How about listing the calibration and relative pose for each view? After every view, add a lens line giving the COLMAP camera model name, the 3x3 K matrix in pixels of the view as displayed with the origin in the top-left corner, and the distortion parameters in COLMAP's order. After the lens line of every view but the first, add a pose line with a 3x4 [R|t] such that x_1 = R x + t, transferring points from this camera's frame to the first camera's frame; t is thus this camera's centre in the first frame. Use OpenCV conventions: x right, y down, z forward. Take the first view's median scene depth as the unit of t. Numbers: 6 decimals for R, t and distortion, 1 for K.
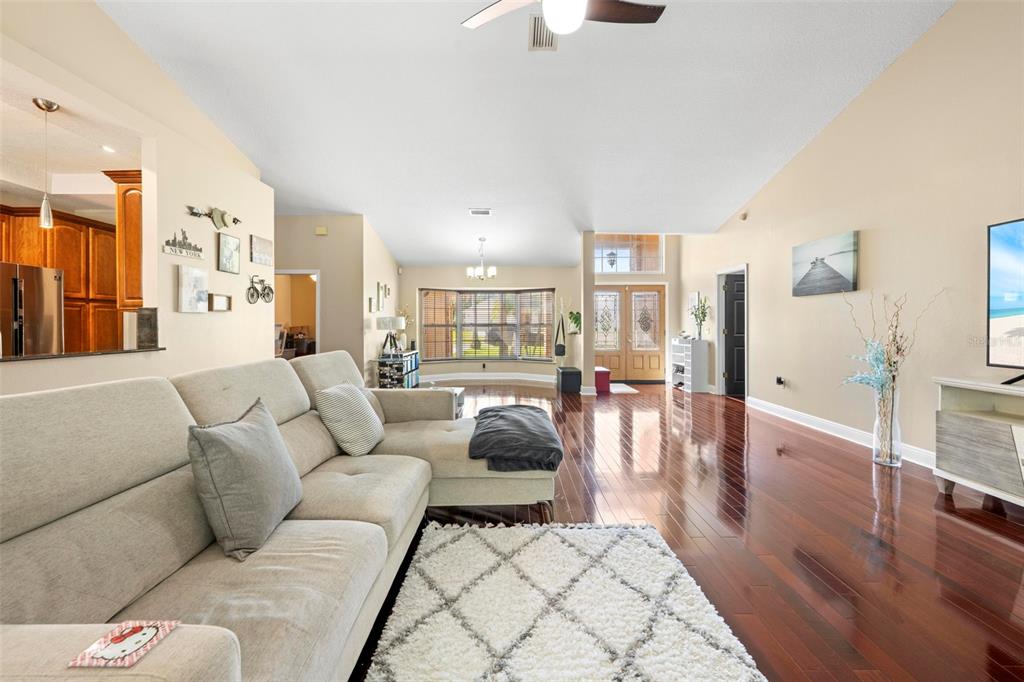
lens RADIAL K [[415.4, 0, 513.7], [0, 415.4, 326.5], [0, 0, 1]] dist [-0.001250, -0.000123]
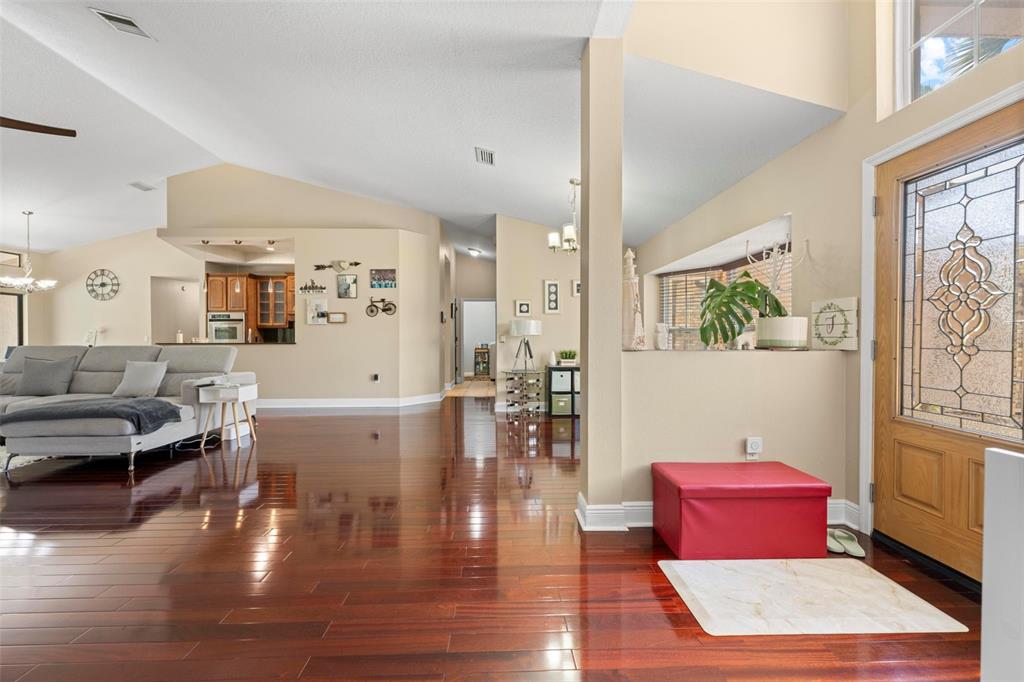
lens RADIAL K [[399.2, 0, 510.3], [0, 399.2, 341.7], [0, 0, 1]] dist [-0.000395, 0.000098]
pose [[0.026159, 0.013519, -0.999566, 0.952850], [-0.001492, 0.999908, 0.013484, 0.016801], [0.999657, 0.001139, 0.026177, 1.752673]]
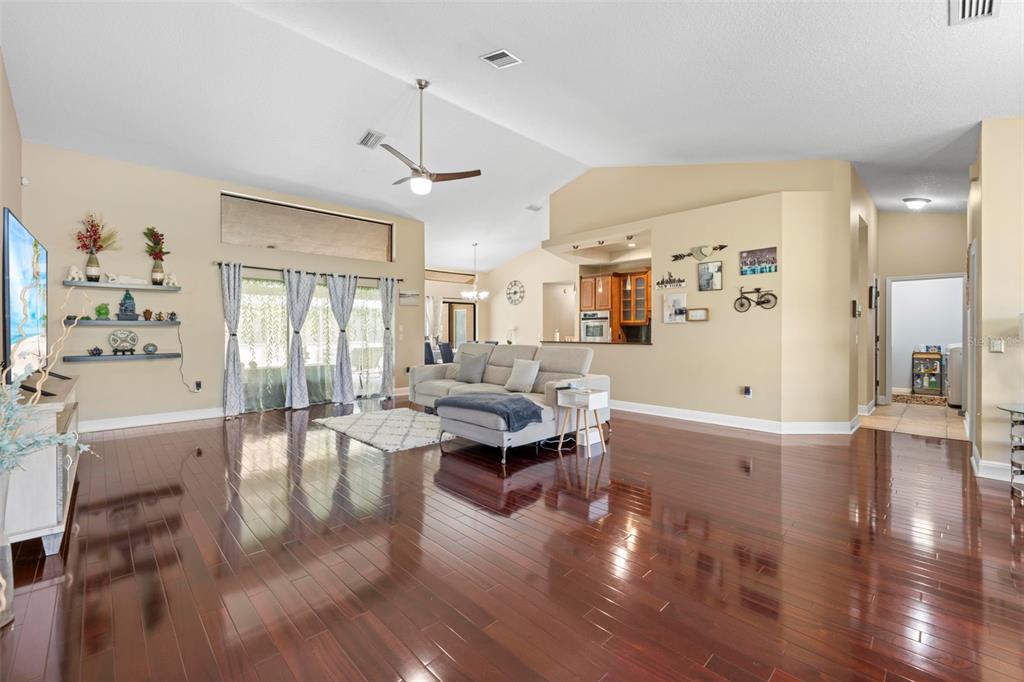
lens RADIAL K [[424.2, 0, 513.9], [0, 424.2, 331.3], [0, 0, 1]] dist [-0.000693, 0.000062]
pose [[-0.721046, 0.003554, -0.692878, 0.756118], [-0.000527, 0.999984, 0.005677, -0.009981], [0.692887, 0.004459, -0.721032, 1.698610]]
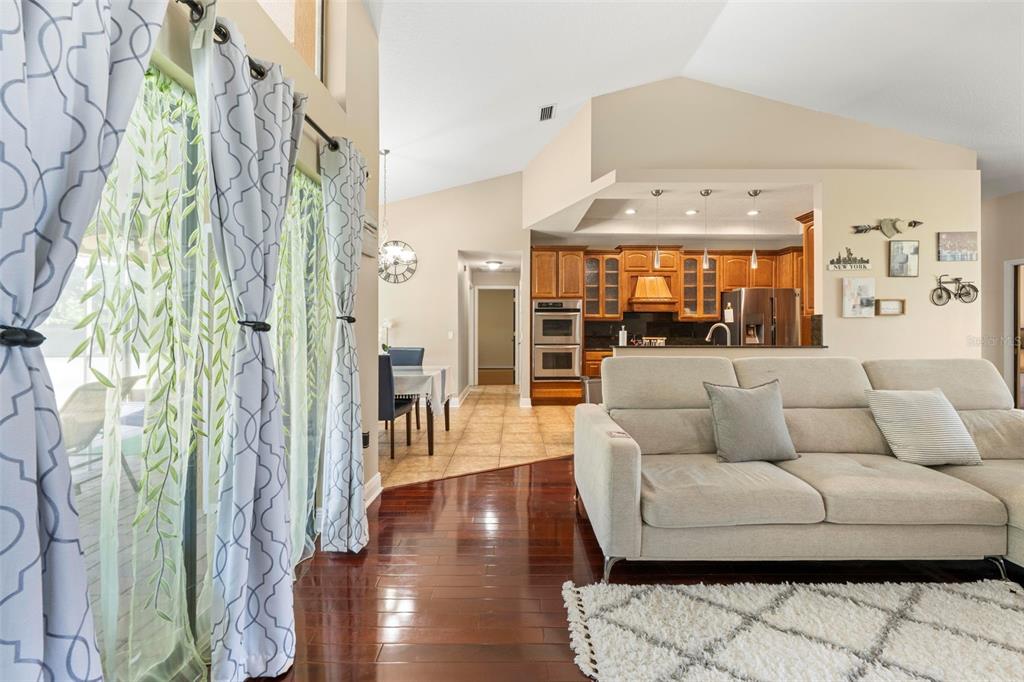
lens RADIAL K [[415.4, 0, 513.7], [0, 415.4, 326.5], [0, 0, 1]] dist [-0.001250, -0.000123]
pose [[0.001031, -0.001122, -0.999999, 0.372302], [-0.004568, 0.999989, -0.001127, -0.002292], [0.999989, 0.004569, 0.001026, 0.042411]]
